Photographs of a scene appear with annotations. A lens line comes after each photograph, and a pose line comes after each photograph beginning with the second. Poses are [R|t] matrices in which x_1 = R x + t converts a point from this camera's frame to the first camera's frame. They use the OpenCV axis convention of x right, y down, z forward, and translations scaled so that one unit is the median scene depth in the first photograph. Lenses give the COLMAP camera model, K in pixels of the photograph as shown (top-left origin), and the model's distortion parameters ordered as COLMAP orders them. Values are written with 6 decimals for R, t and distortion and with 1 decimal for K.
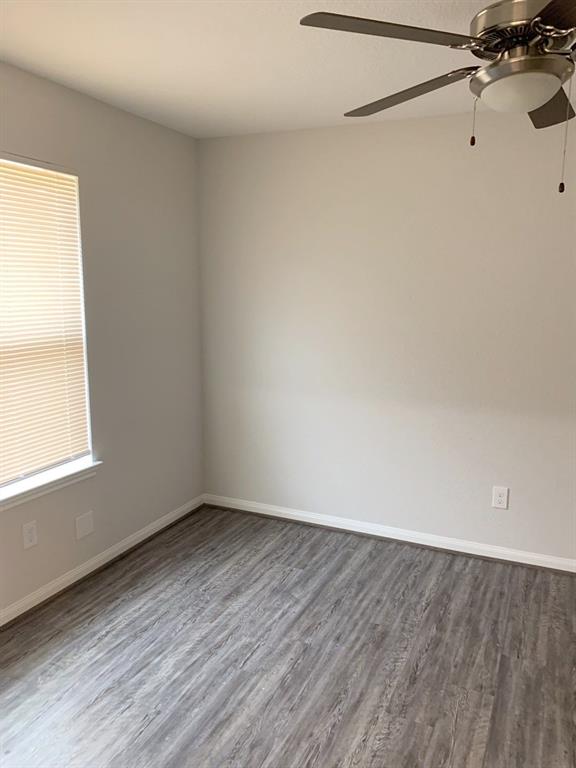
lens RADIAL K [[575.1, 0, 288.0], [0, 575.1, 384.0], [0, 0, 1]] dist [0.030661, -0.033945]
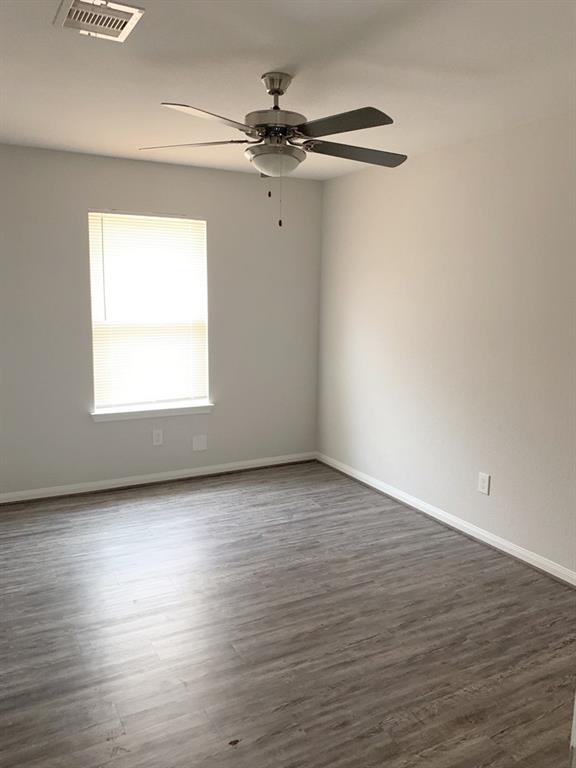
lens RADIAL K [[575.1, 0, 288.0], [0, 575.1, 384.0], [0, 0, 1]] dist [0.030661, -0.033945]
pose [[0.801824, 0.100057, -0.589124, 0.752719], [-0.109303, 0.993807, 0.020022, 0.030334], [0.587479, 0.048339, 0.807794, -0.119644]]
